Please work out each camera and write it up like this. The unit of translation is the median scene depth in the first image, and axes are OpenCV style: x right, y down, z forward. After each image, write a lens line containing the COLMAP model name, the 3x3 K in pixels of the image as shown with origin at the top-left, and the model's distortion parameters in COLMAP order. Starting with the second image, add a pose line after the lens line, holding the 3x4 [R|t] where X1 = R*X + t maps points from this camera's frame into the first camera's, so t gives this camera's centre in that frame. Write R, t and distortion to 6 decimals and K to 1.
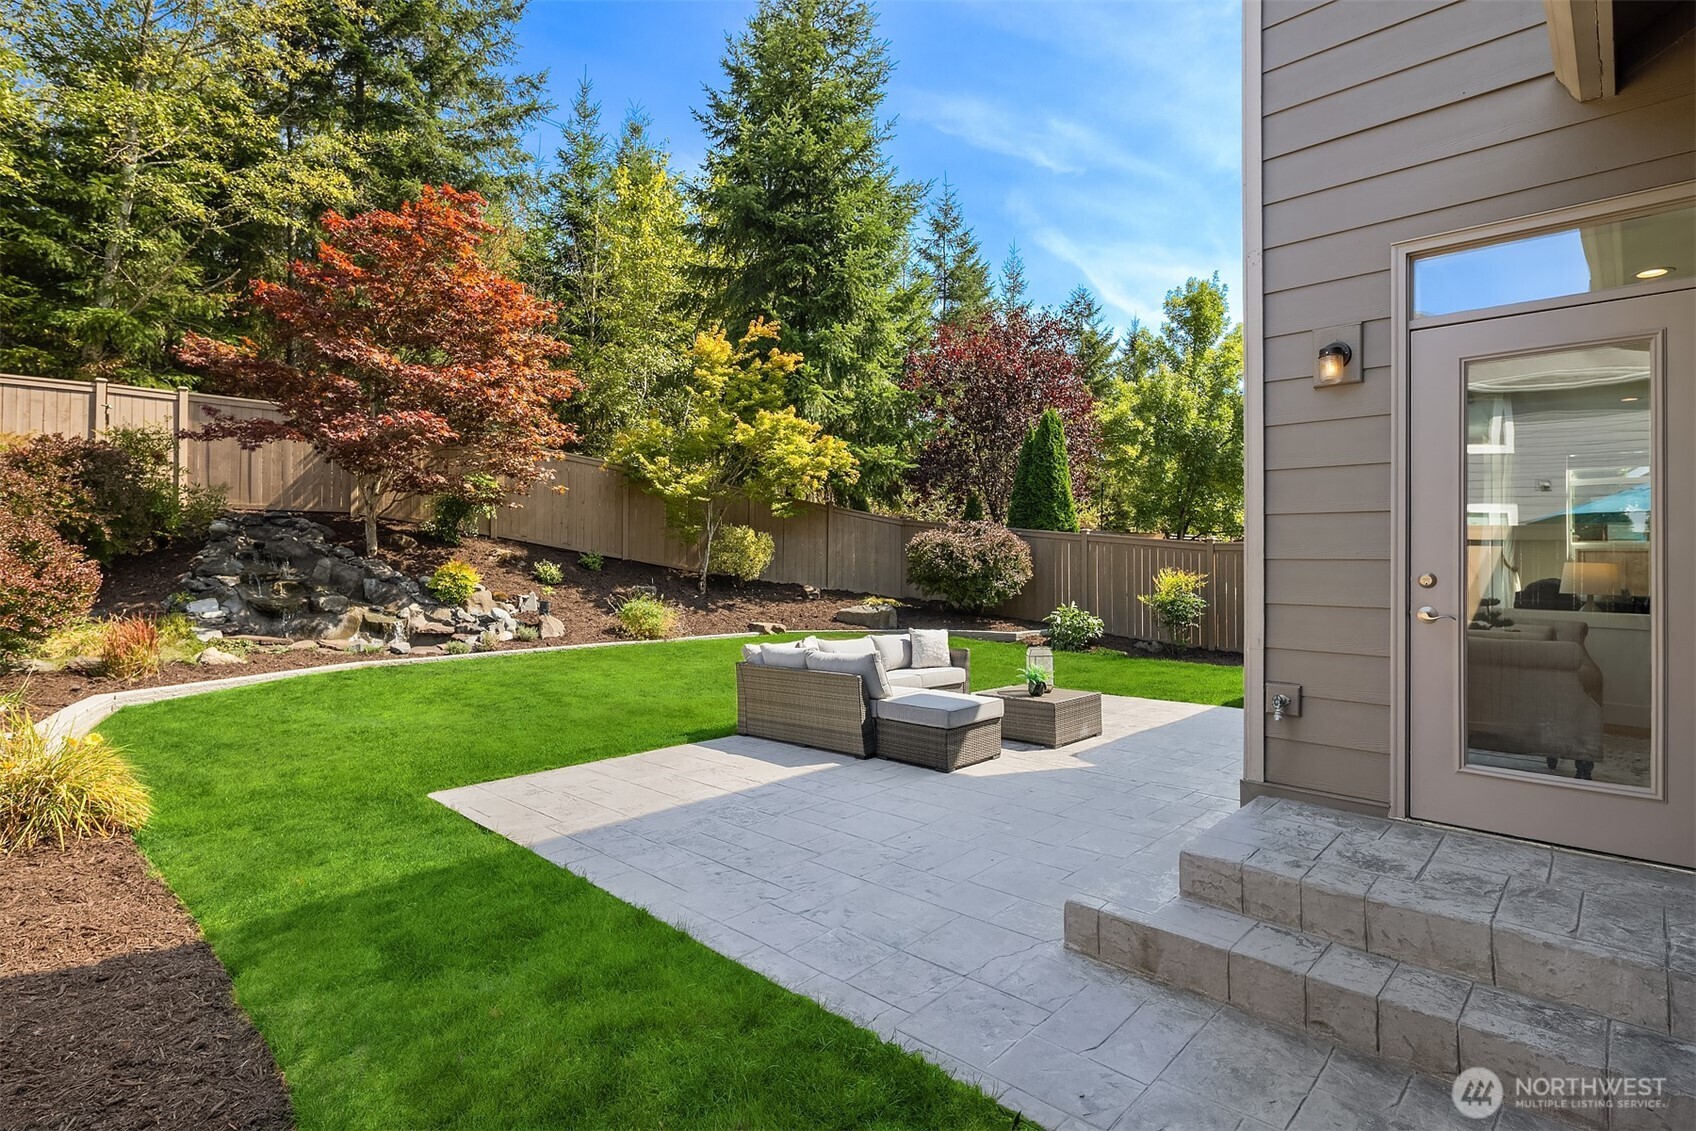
lens RADIAL K [[843.7, 0, 843.5], [0, 843.7, 542.8], [0, 0, 1]] dist [-0.002245, -0.000599]
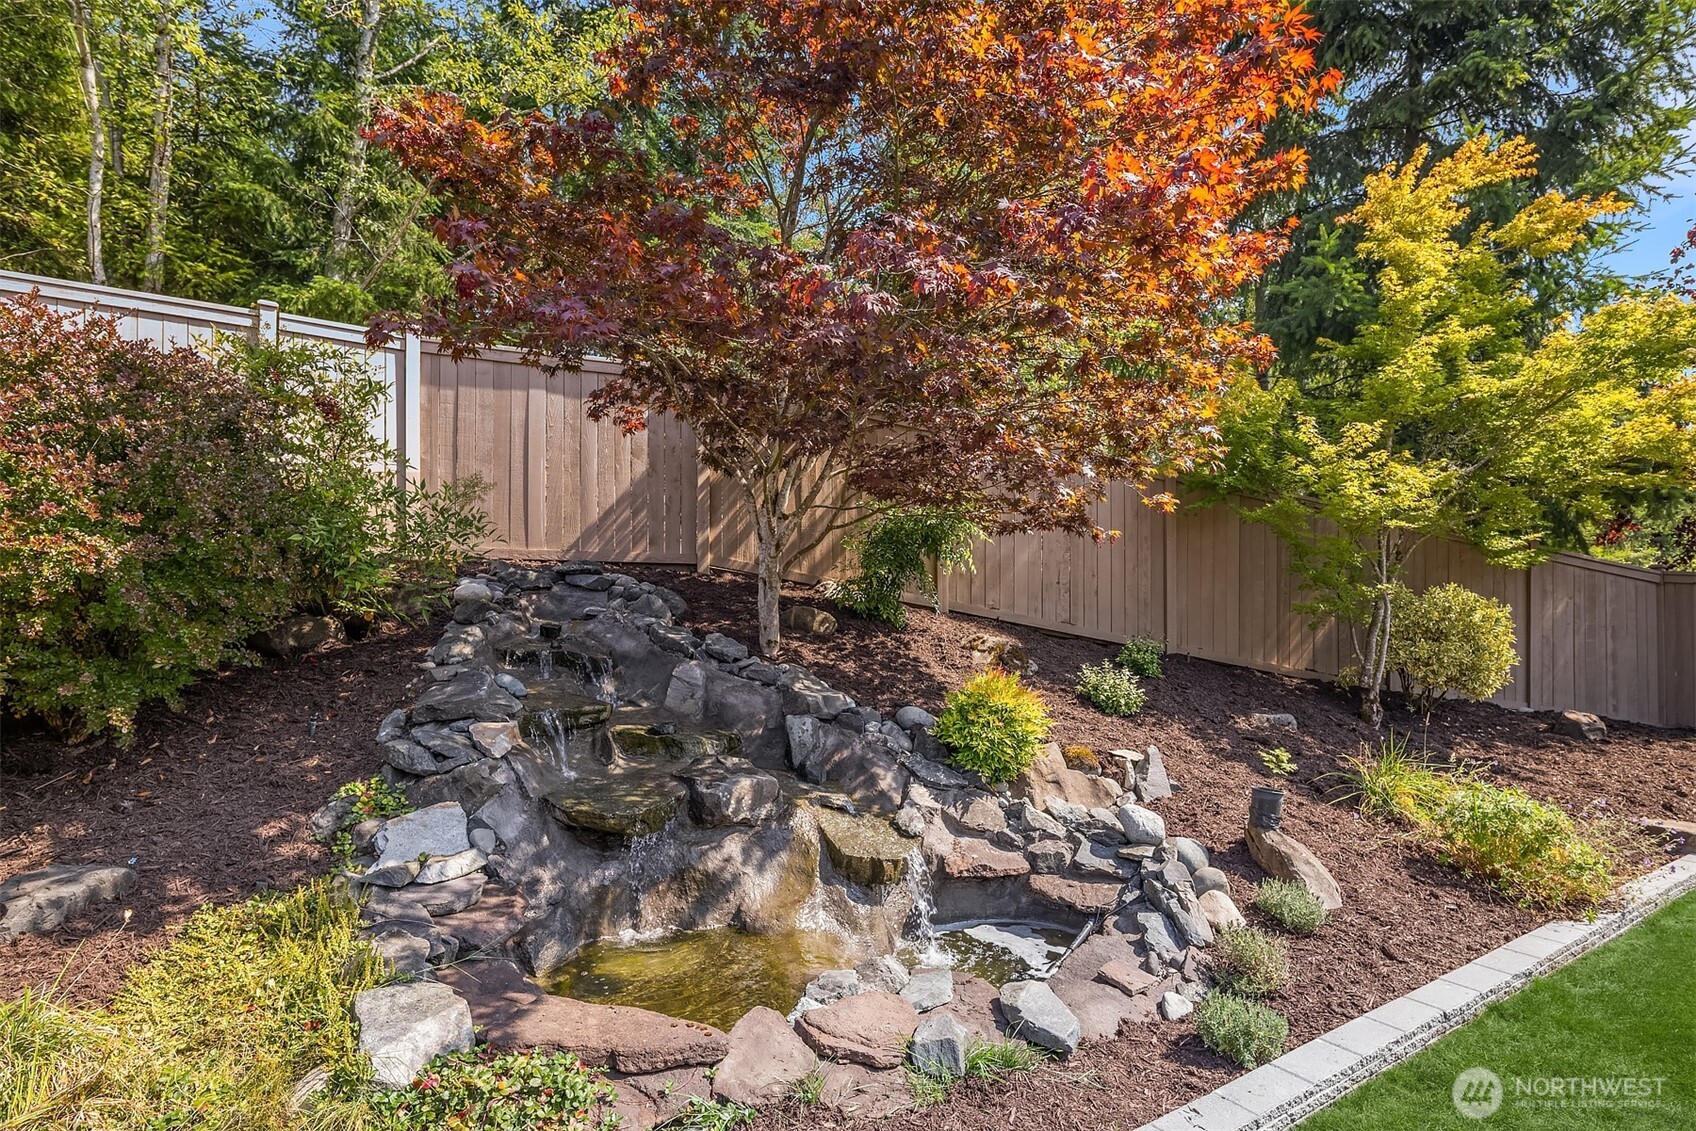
lens RADIAL K [[842.1, 0, 850.6], [0, 842.1, 619.4], [0, 0, 1]] dist [0.001177, 0.000024]
pose [[0.974325, -0.001339, -0.225143, -0.431388], [0.003066, 0.999969, 0.007319, -0.006280], [0.225126, -0.007821, 0.974298, 0.590795]]
